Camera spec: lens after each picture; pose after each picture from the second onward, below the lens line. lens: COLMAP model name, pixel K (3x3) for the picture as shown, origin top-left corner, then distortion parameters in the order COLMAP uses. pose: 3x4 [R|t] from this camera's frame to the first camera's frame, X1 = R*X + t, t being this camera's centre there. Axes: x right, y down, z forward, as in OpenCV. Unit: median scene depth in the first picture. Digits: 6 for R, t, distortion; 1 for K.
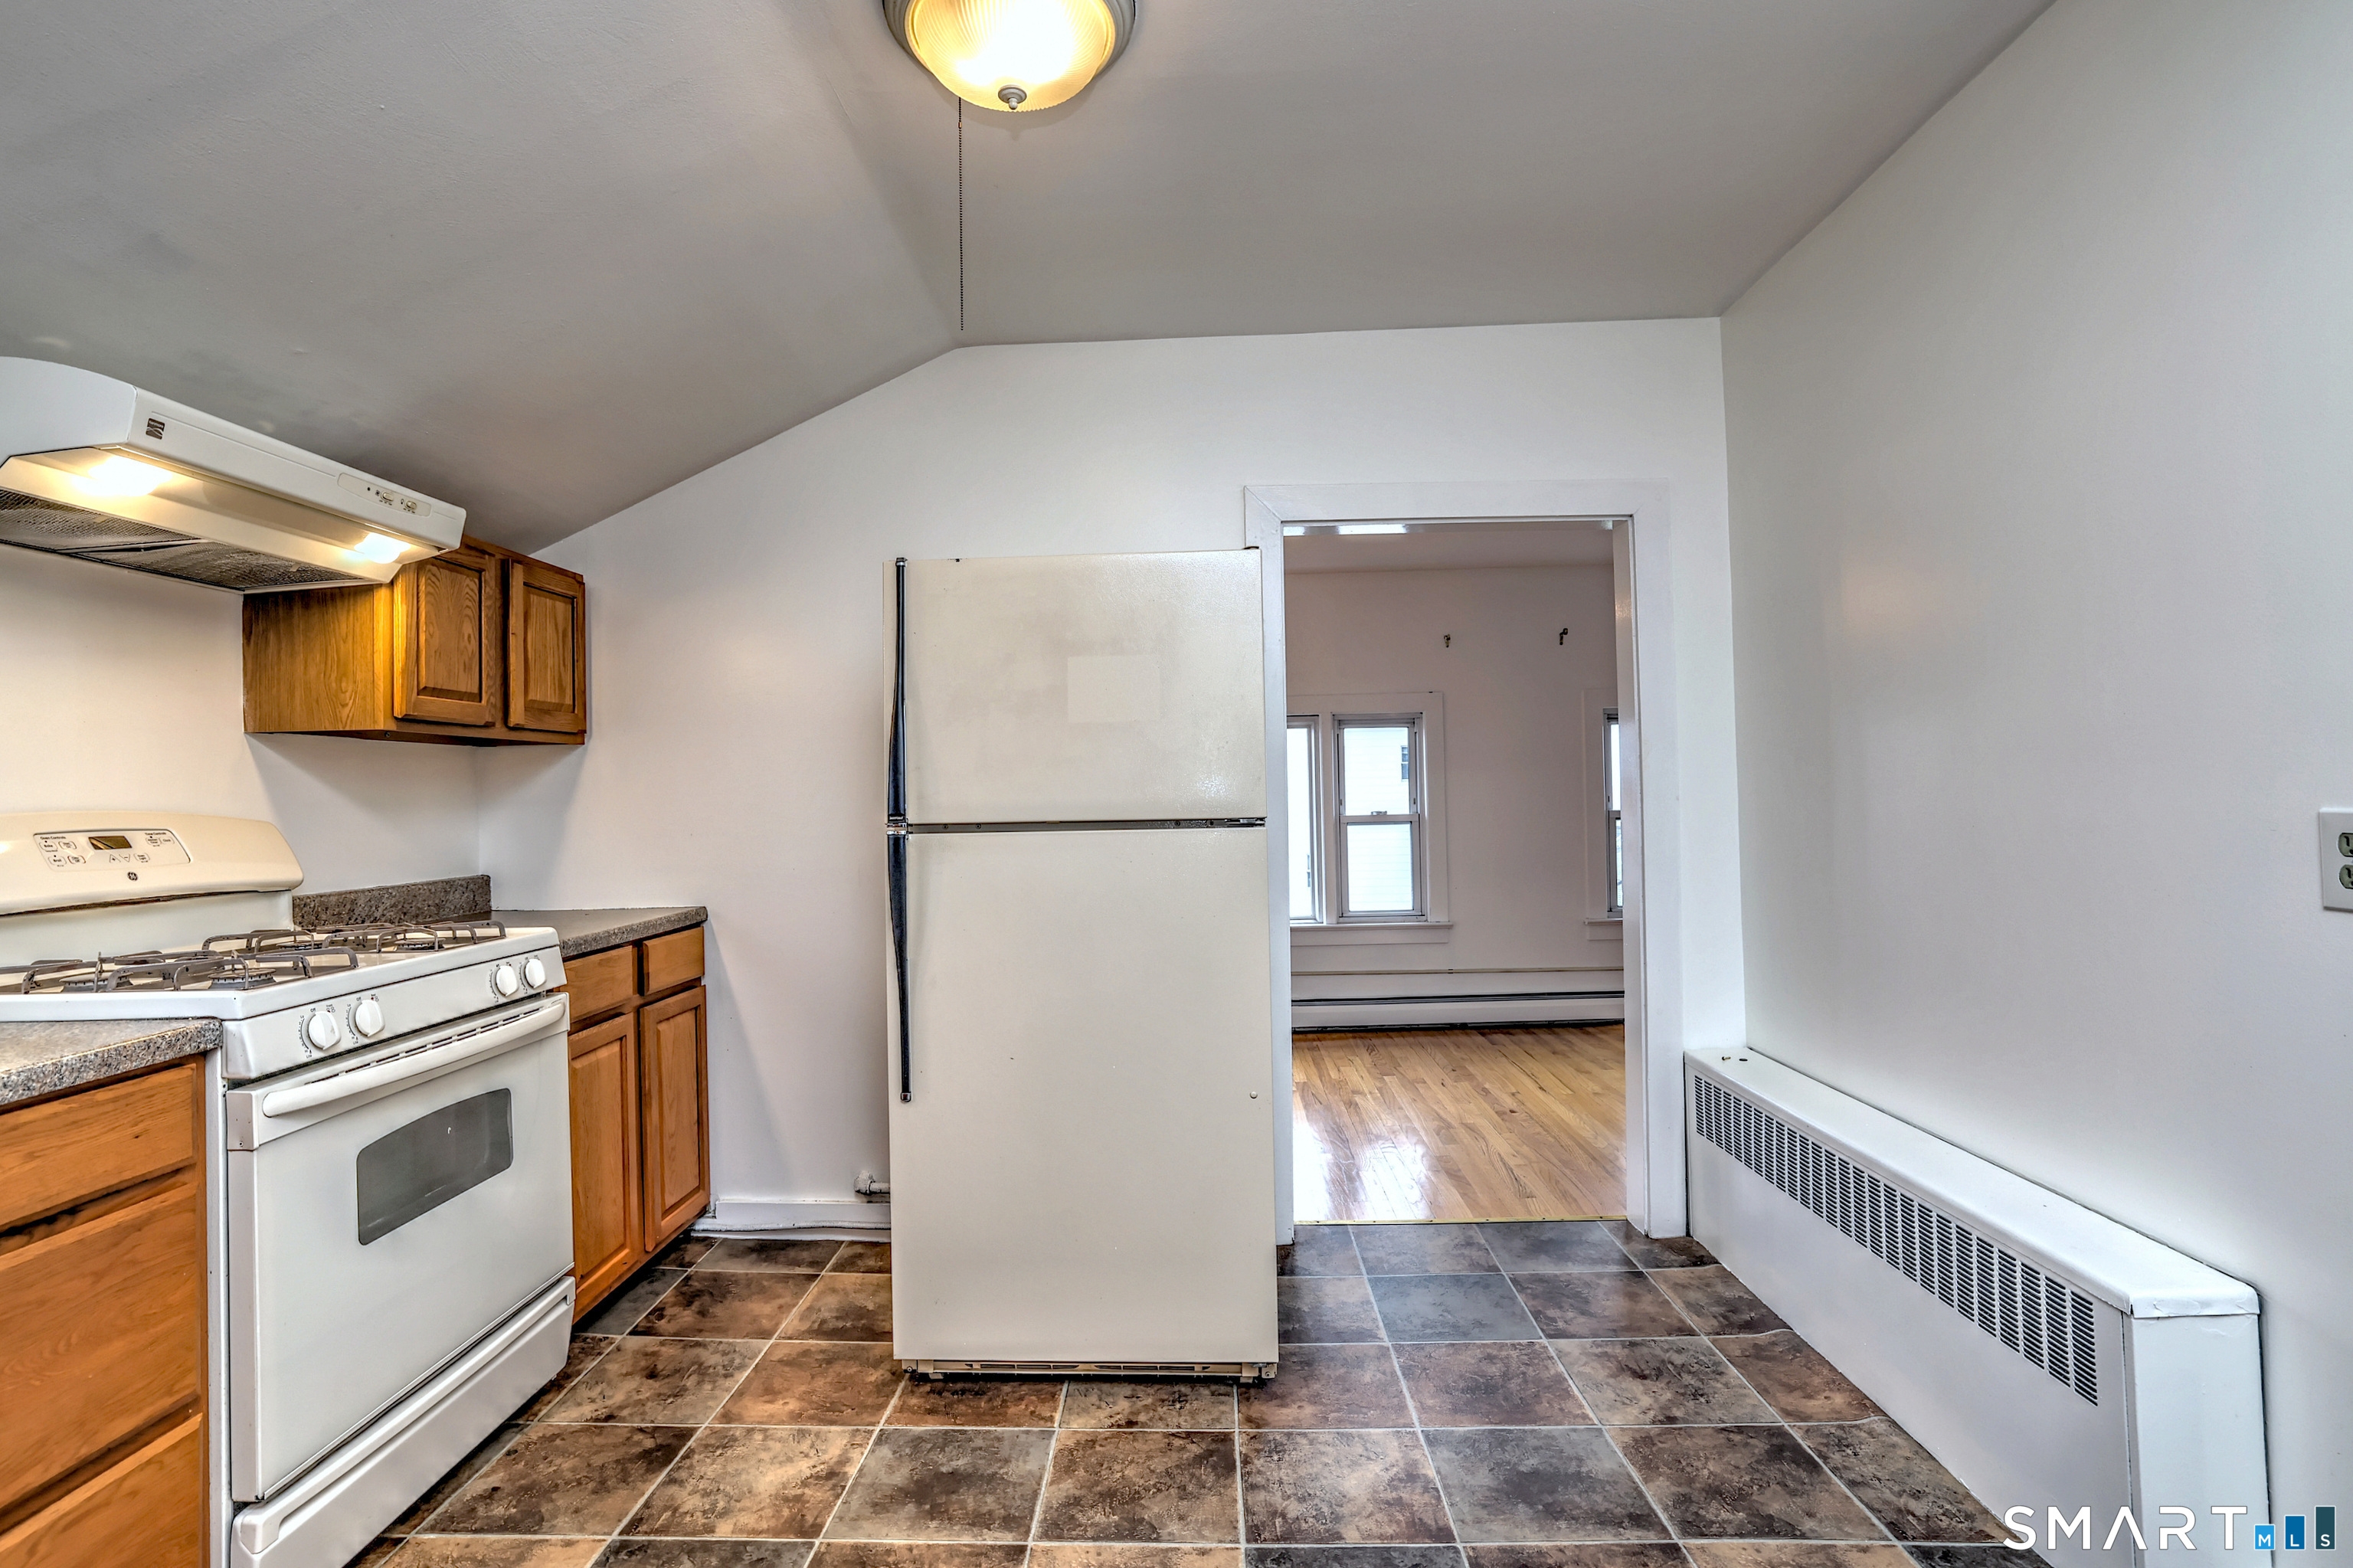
lens RADIAL K [[1114.6, 0, 1162.3], [0, 1114.6, 742.6], [0, 0, 1]] dist [-0.046052, 0.021793]
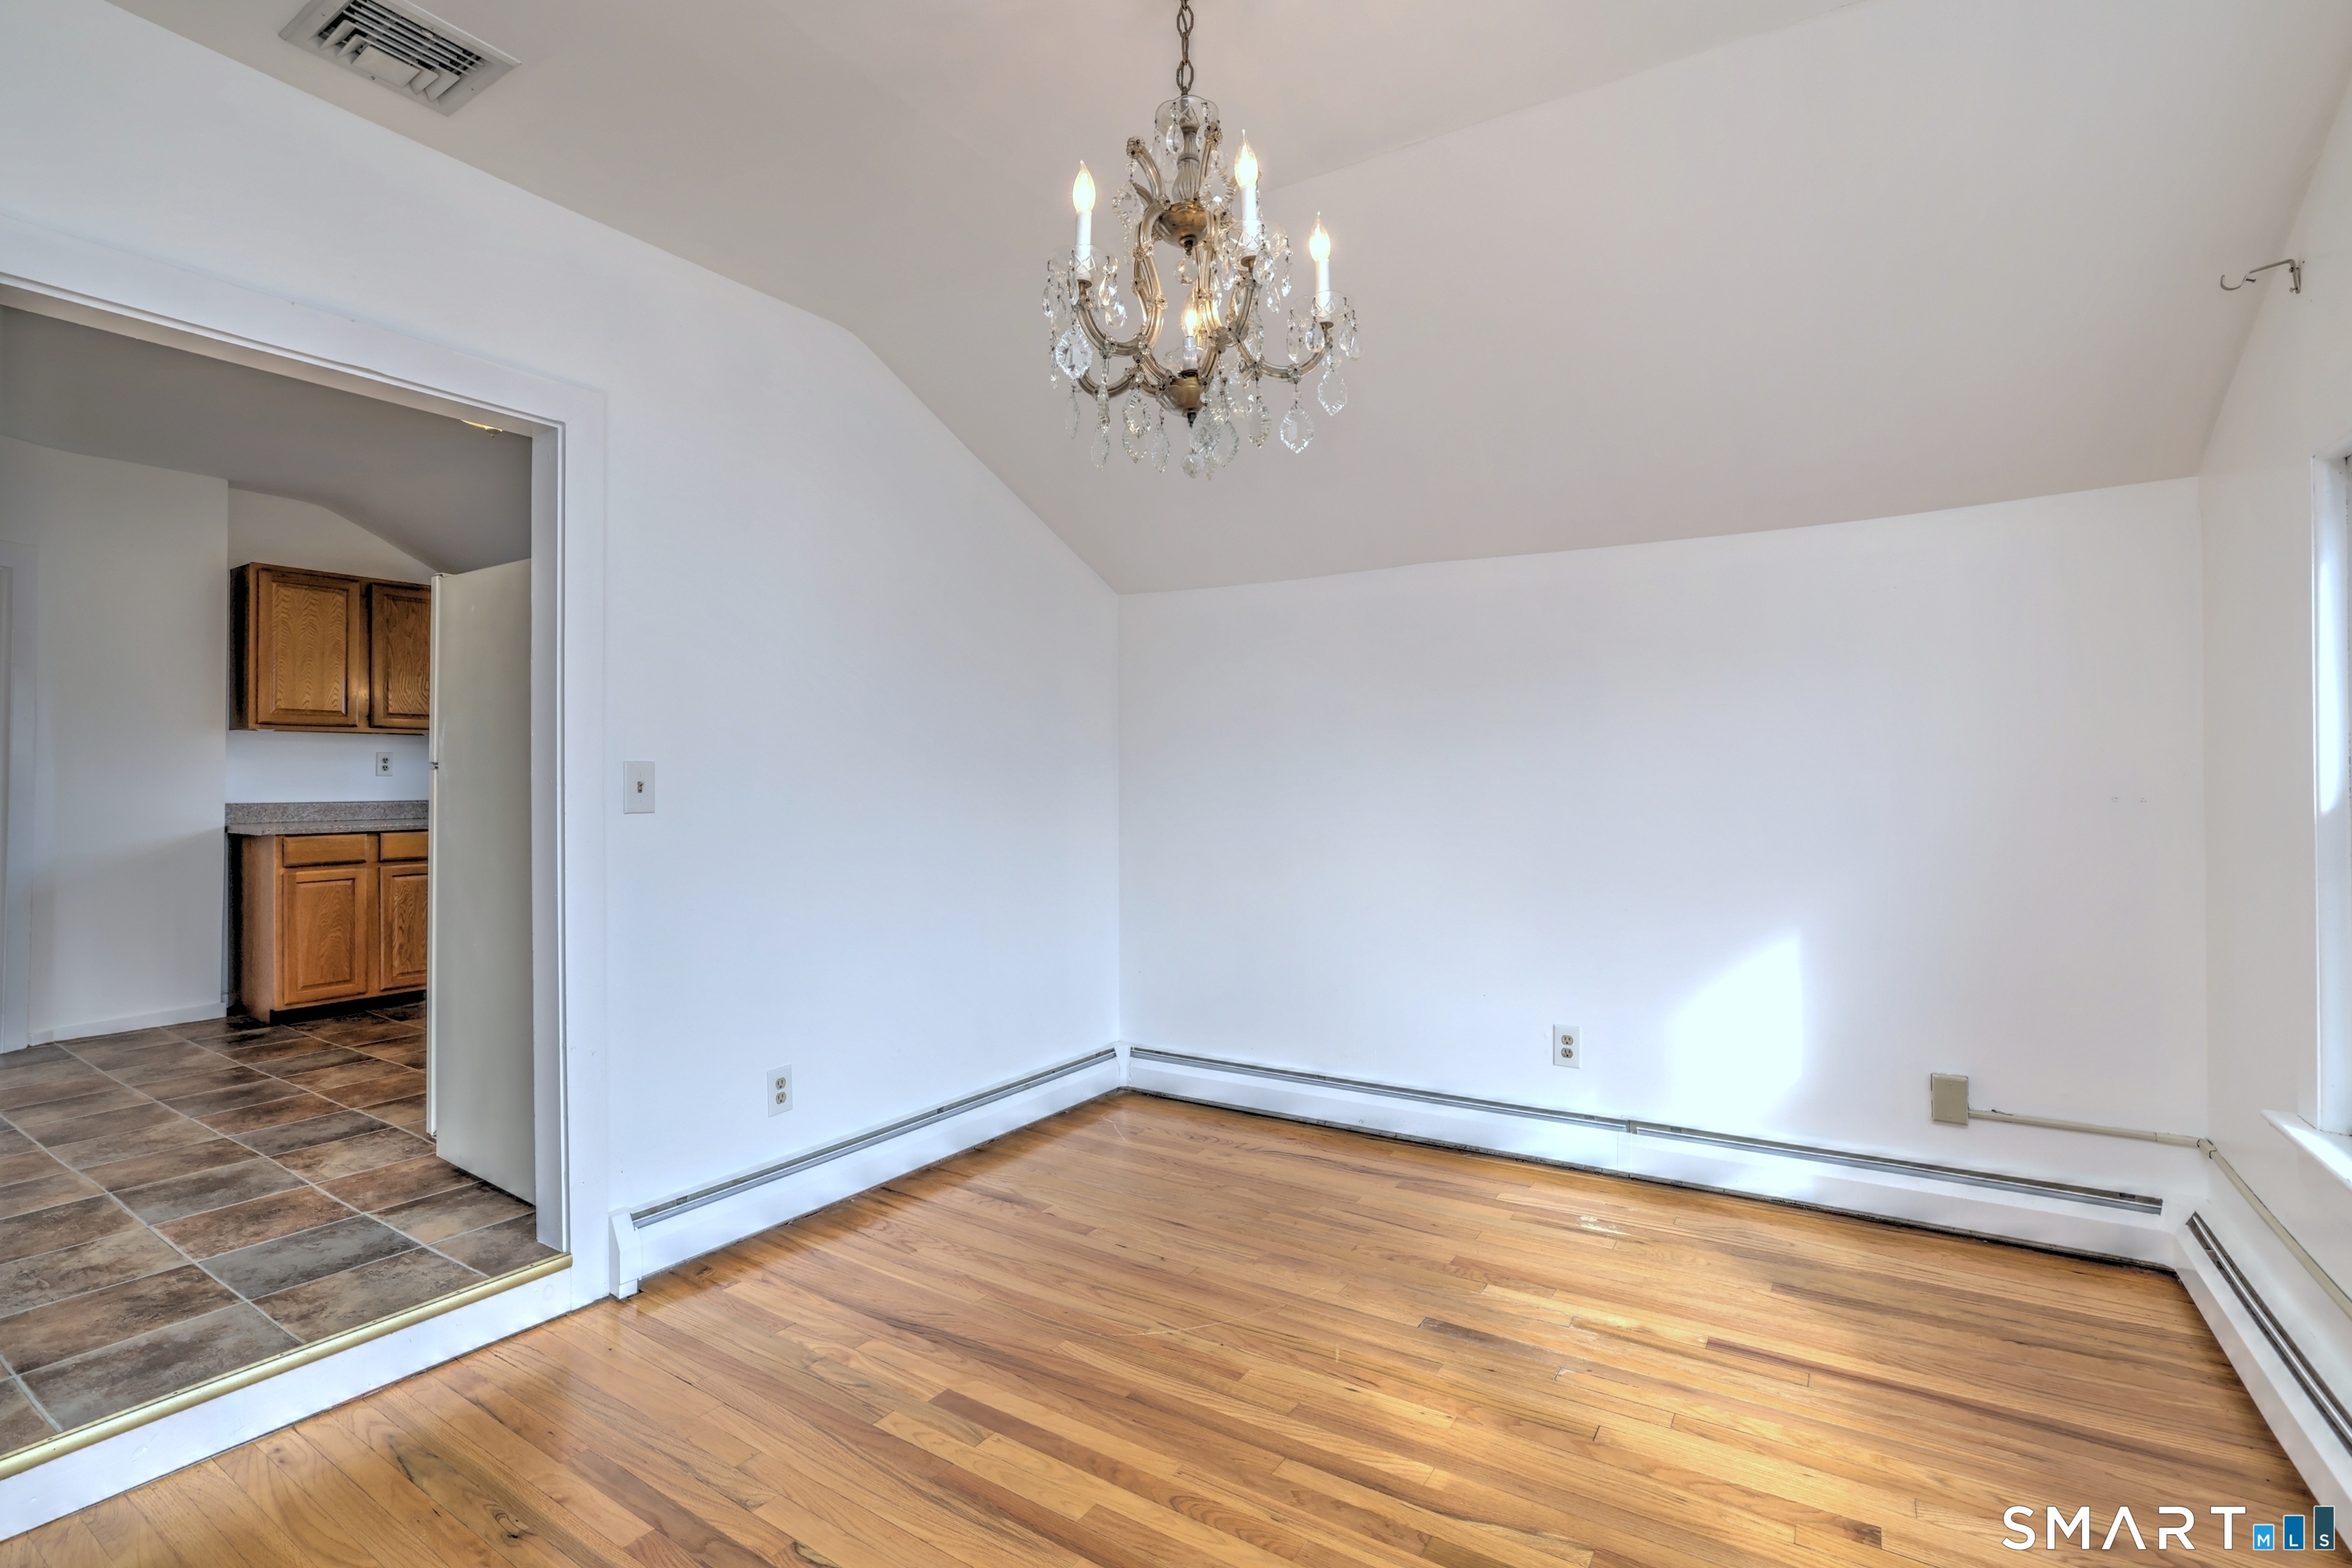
lens RADIAL K [[1089.6, 0, 1136.5], [0, 1089.6, 766.8], [0, 0, 1]] dist [-0.046093, 0.021812]
pose [[-0.529121, 0.003846, -0.848538, 0.279571], [0.055639, 0.997995, -0.030171, 0.054305], [0.846720, -0.063176, -0.528274, 0.888435]]
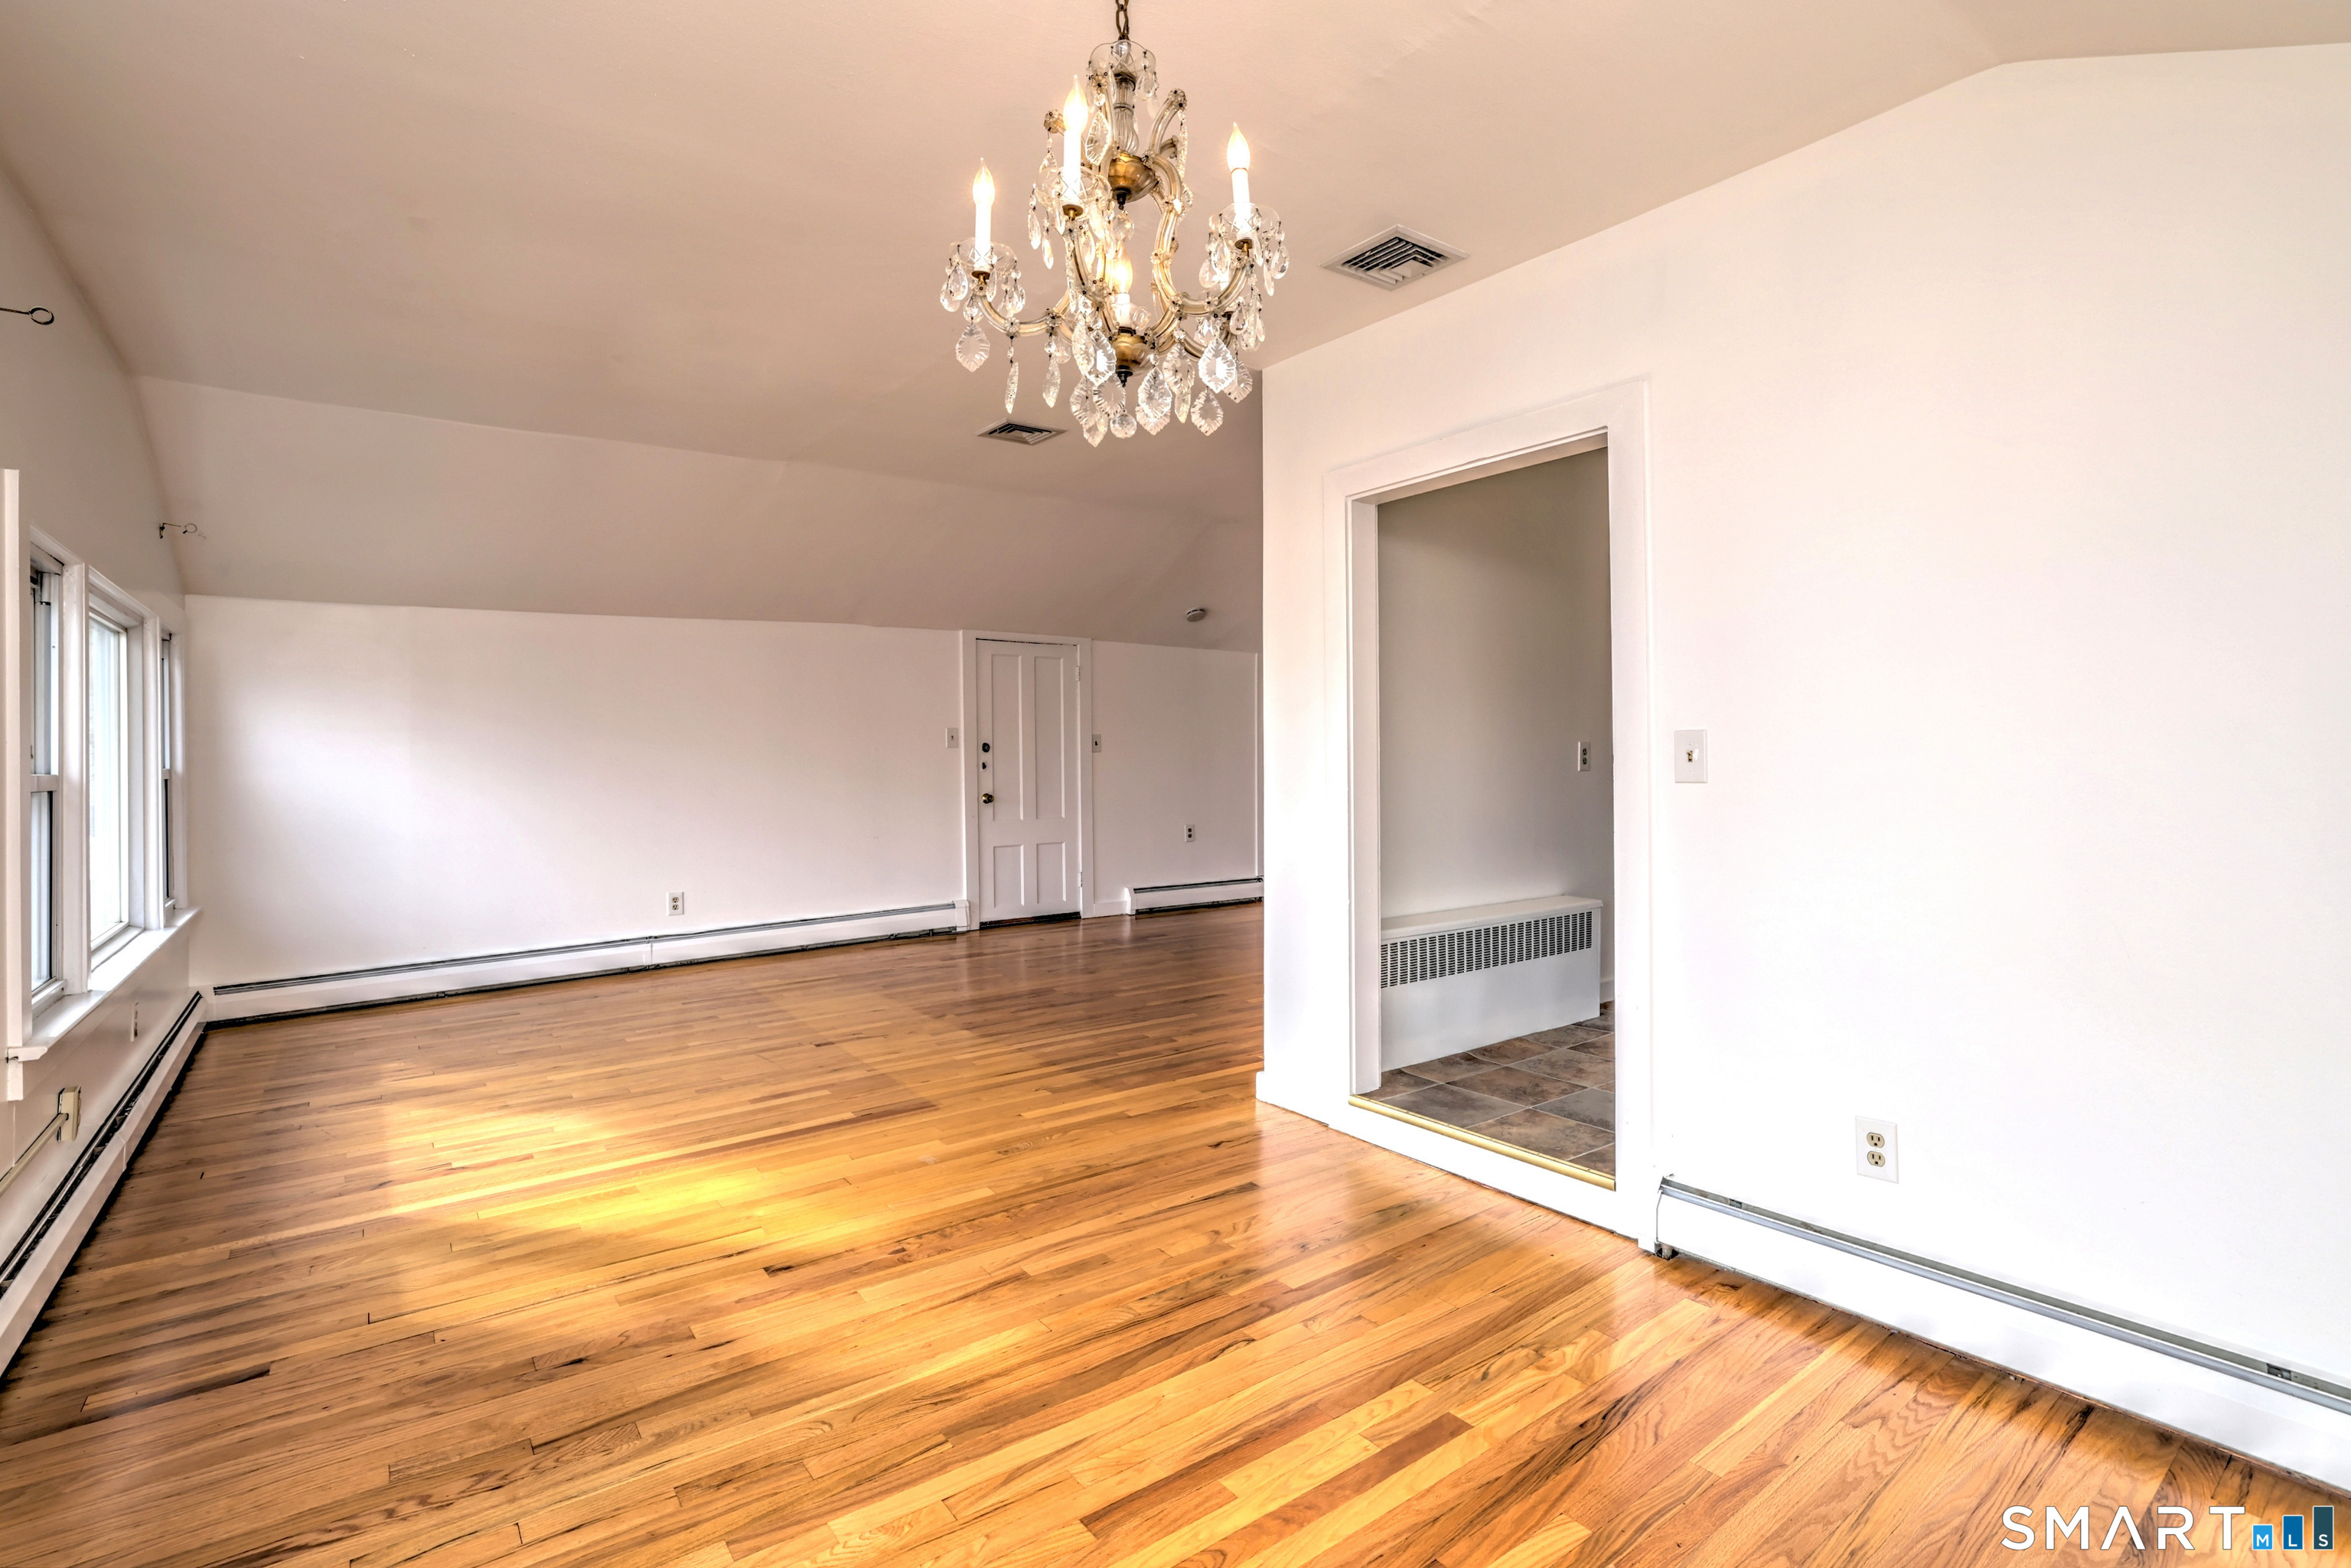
lens RADIAL K [[1106.7, 0, 1198.6], [0, 1106.7, 758.9], [0, 0, 1]] dist [-0.044498, 0.021599]
pose [[-0.641663, 0.020934, 0.766701, -0.182706], [-0.022825, 0.998664, -0.046370, 0.063738], [-0.766647, -0.047254, -0.640327, 0.914310]]
